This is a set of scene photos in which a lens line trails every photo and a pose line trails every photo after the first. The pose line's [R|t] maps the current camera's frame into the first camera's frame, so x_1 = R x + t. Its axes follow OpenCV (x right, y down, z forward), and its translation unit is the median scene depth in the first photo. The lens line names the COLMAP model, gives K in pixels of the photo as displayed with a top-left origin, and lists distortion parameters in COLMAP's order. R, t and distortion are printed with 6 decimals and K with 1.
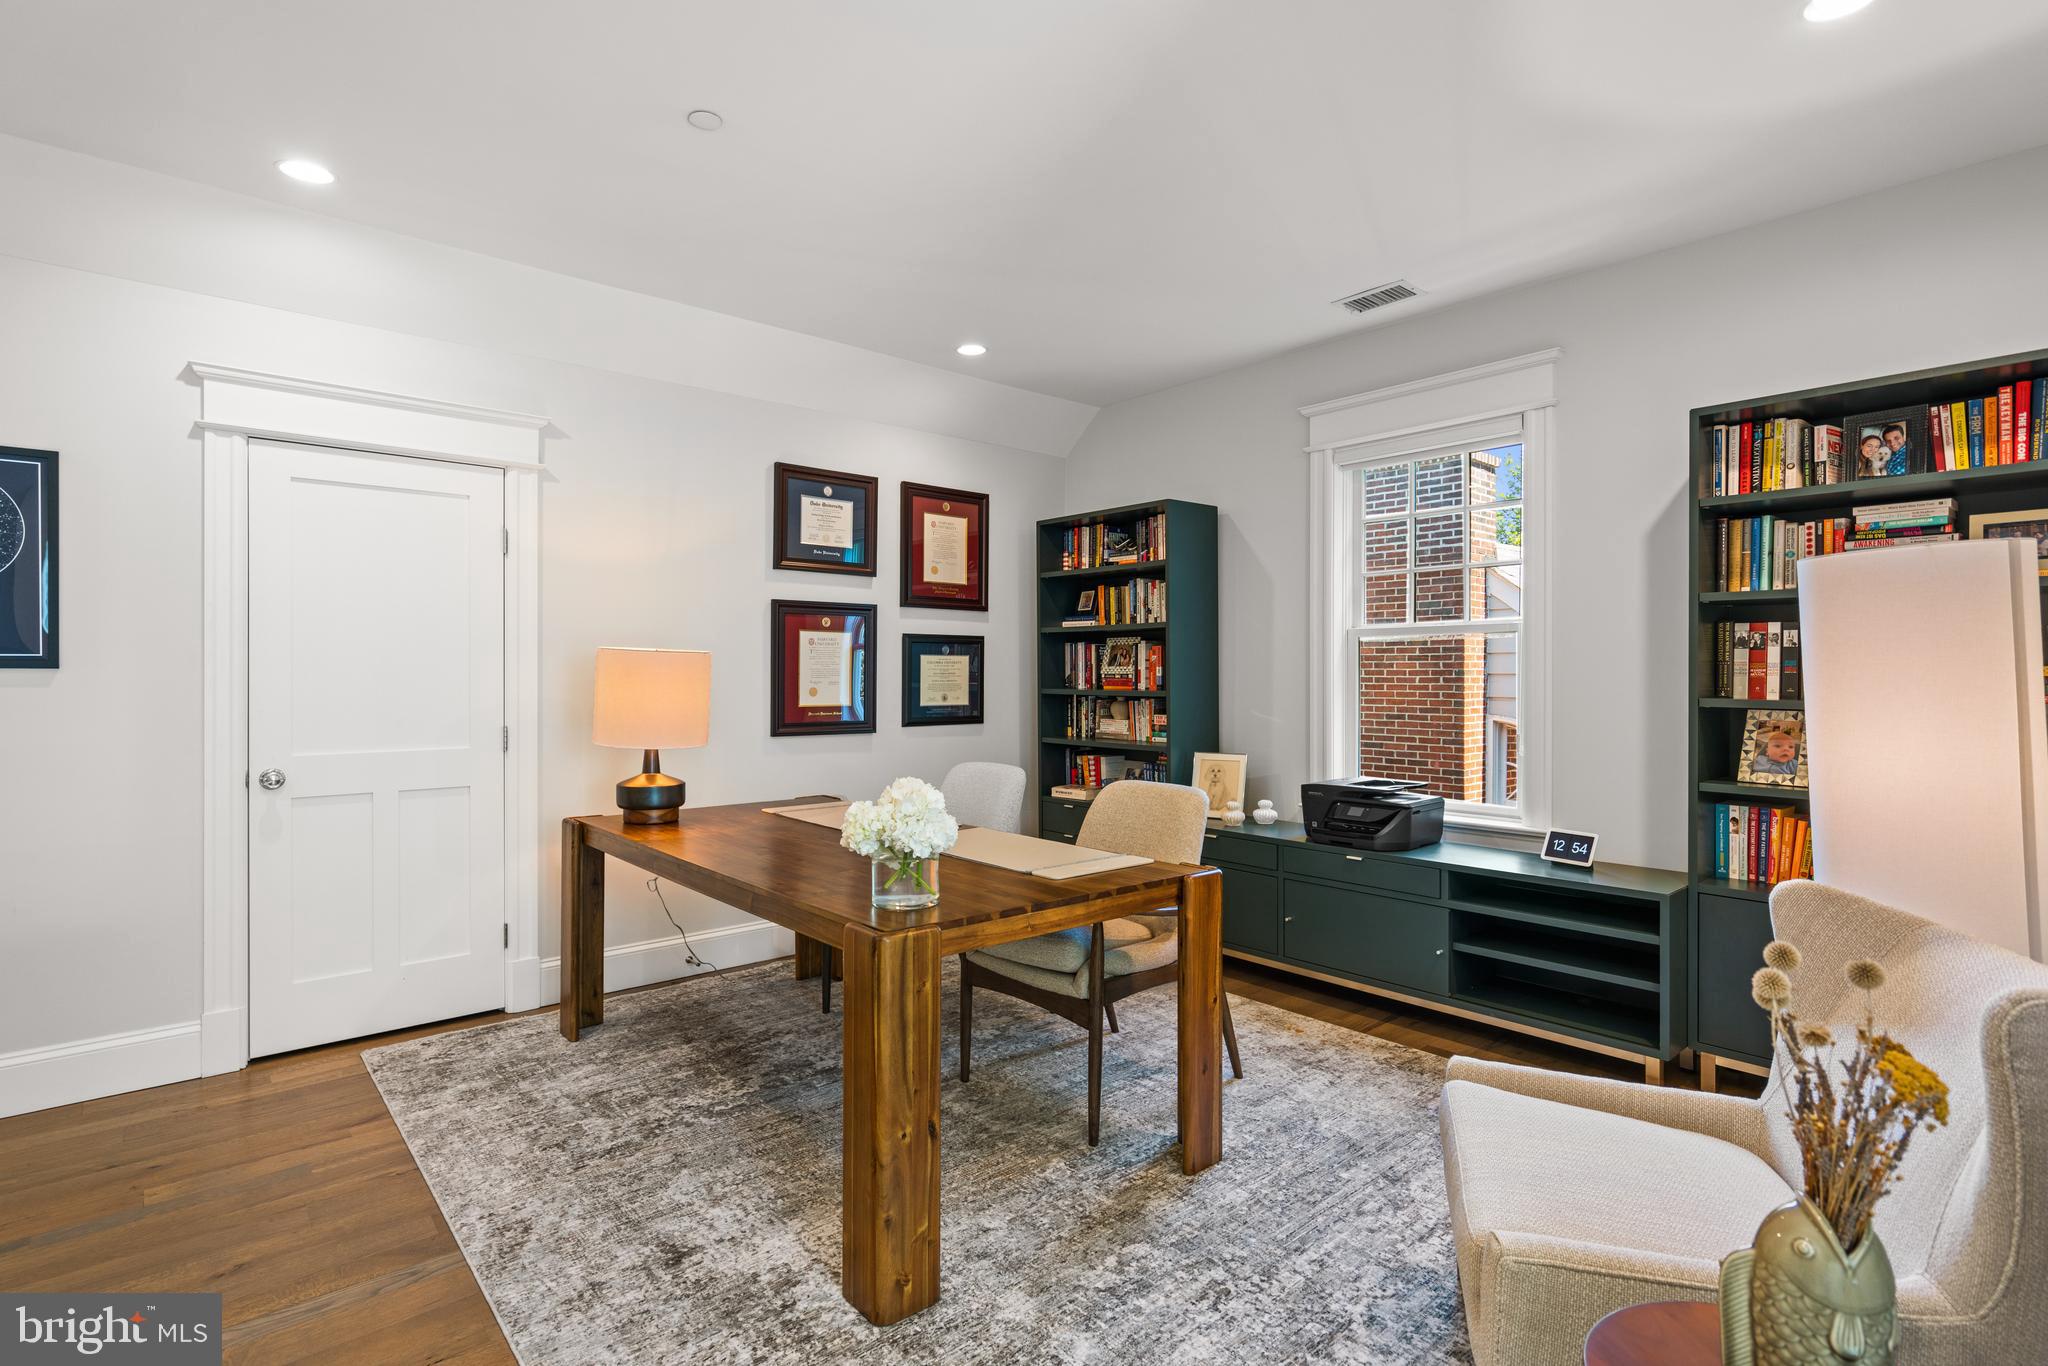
lens RADIAL K [[951.7, 0, 1015.2], [0, 951.7, 676.3], [0, 0, 1]] dist [-0.002921, 0.000377]
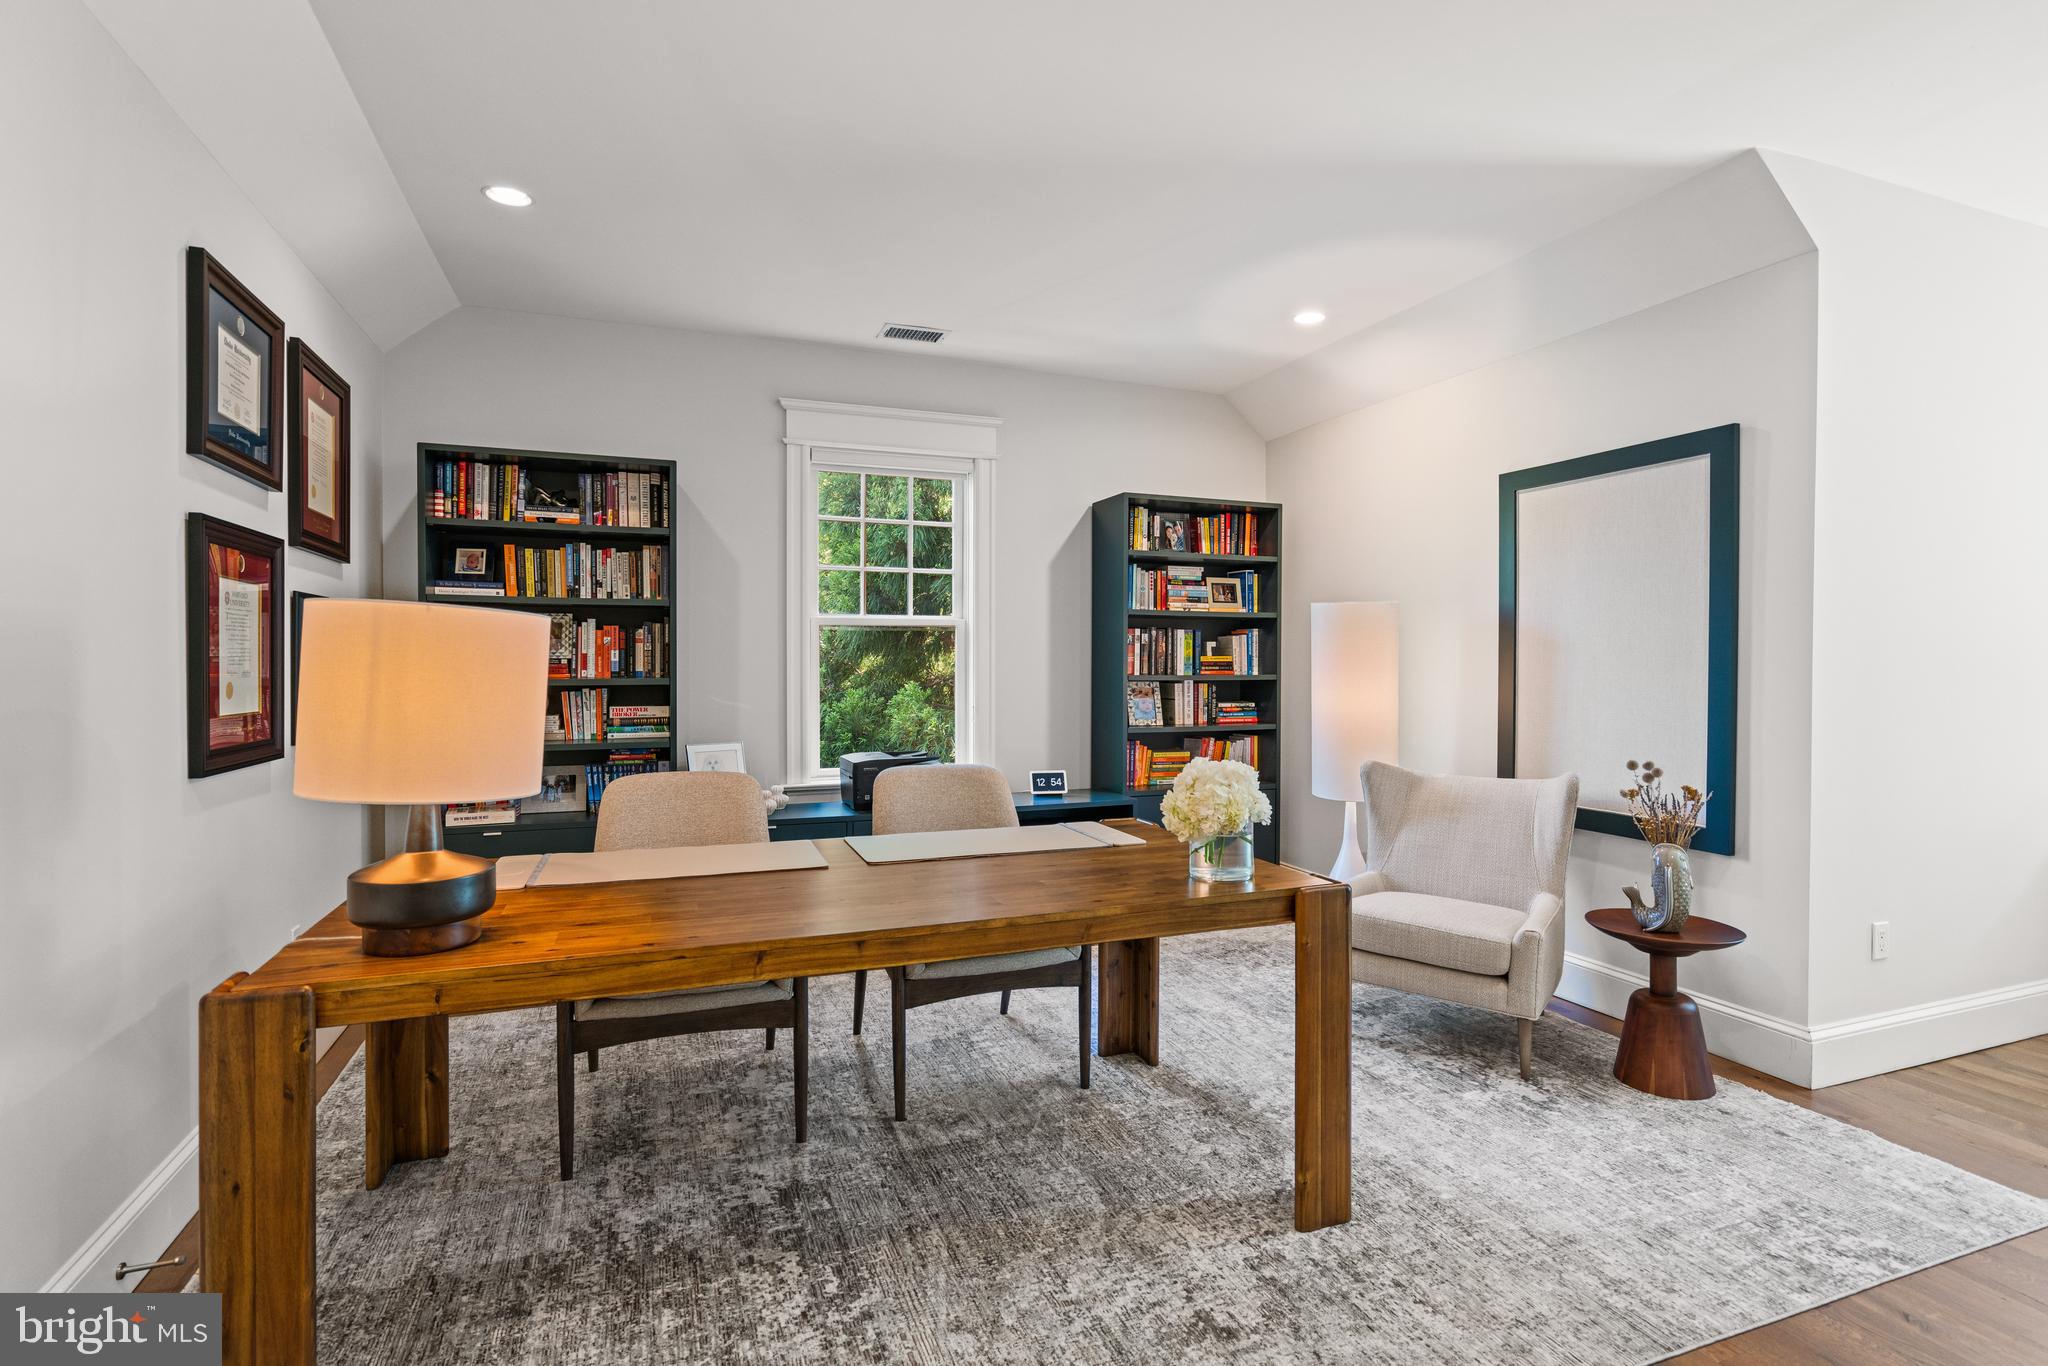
lens RADIAL K [[951.7, 0, 1015.2], [0, 951.7, 676.3], [0, 0, 1]] dist [-0.002921, 0.000377]
pose [[0.372629, -0.014412, 0.927868, -0.713239], [0.001314, 0.999887, 0.015003, 0.000779], [-0.927979, -0.004371, 0.372606, 0.496394]]
